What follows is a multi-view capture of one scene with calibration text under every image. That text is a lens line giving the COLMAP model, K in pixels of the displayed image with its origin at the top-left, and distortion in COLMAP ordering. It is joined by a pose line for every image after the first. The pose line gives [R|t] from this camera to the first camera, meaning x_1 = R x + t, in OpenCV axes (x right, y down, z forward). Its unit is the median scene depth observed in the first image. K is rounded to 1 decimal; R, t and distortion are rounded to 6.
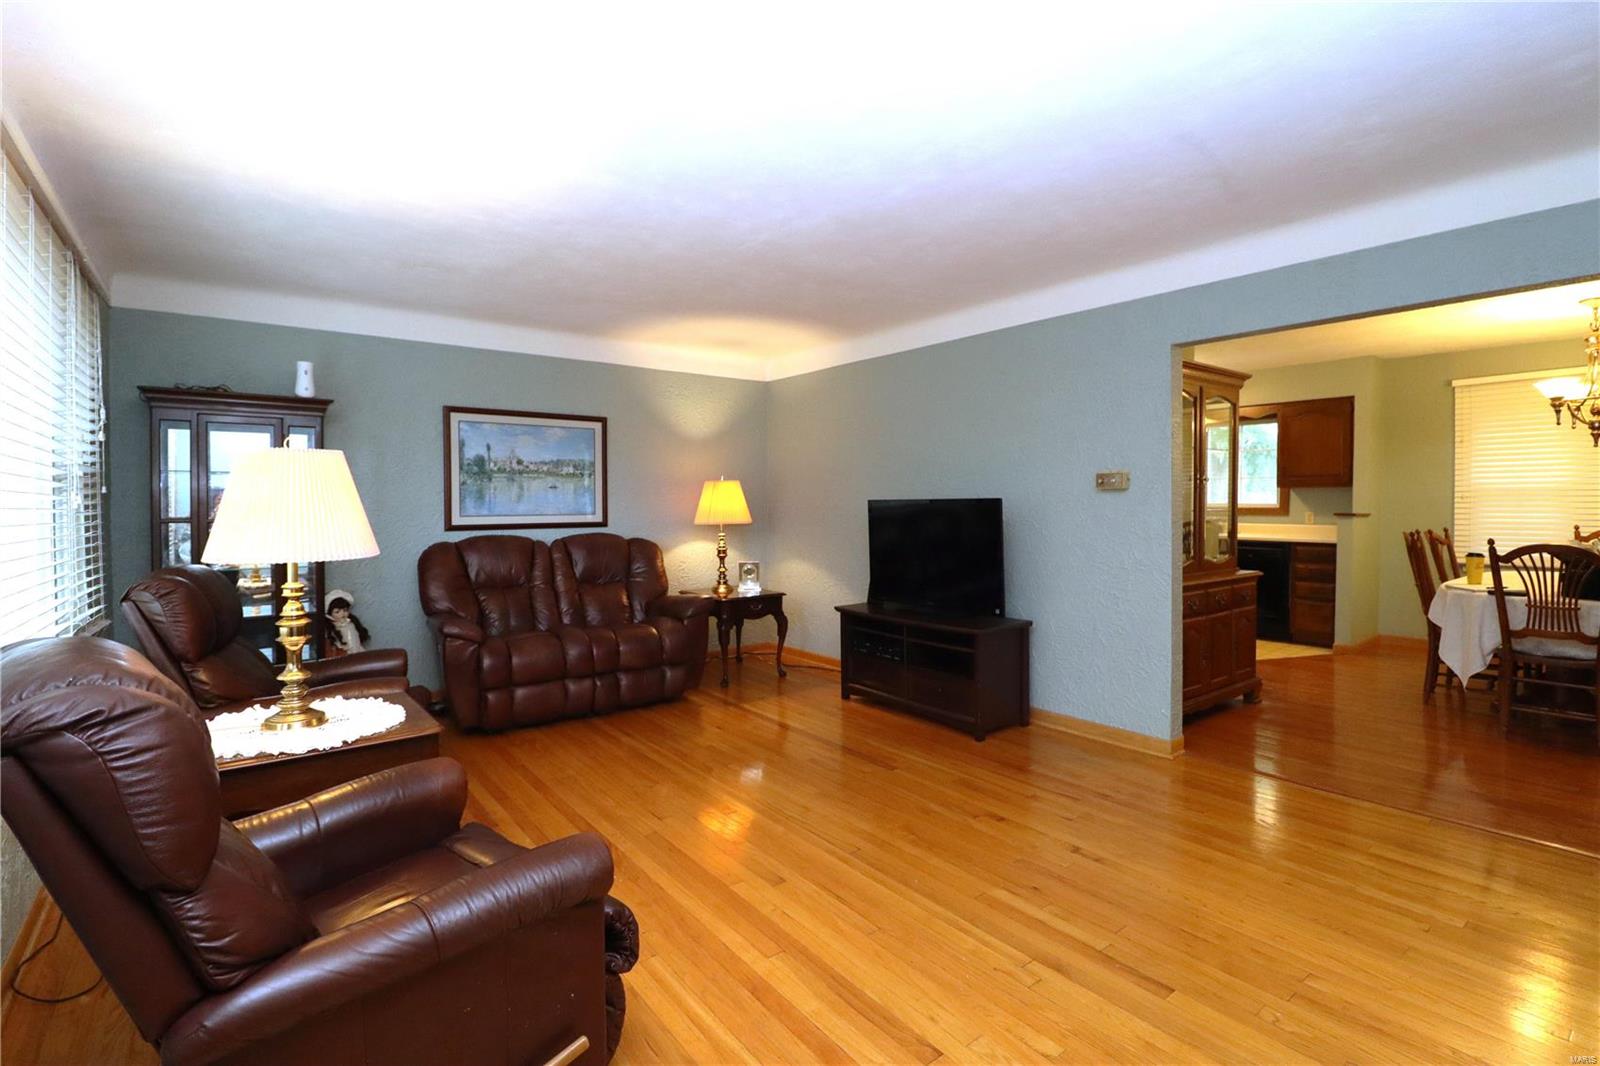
lens RADIAL K [[742.0, 0, 810.8], [0, 742.0, 524.0], [0, 0, 1]] dist [0.000756, -0.012527]
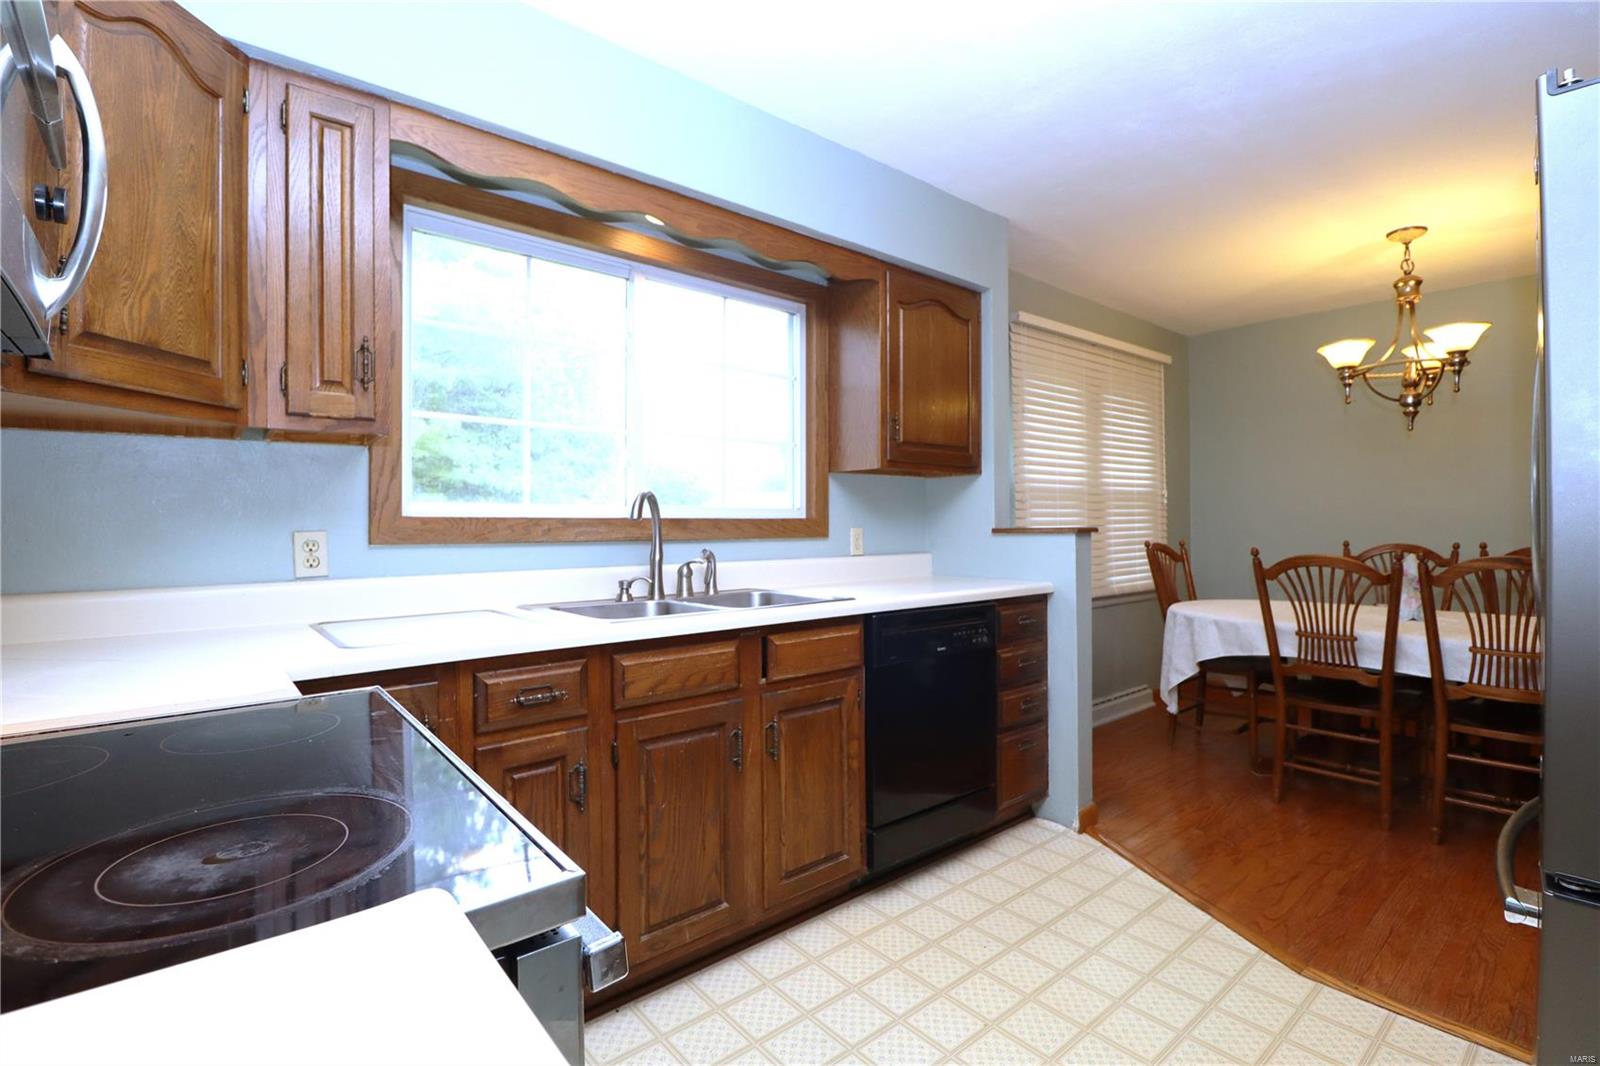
lens RADIAL K [[739.4, 0, 804.8], [0, 739.4, 516.1], [0, 0, 1]] dist [0.000572, -0.020574]
pose [[-0.030597, 0.008012, 0.999500, 0.252324], [0.025745, 0.999642, -0.007225, -0.022571], [-0.999200, 0.025511, -0.030792, 1.157372]]
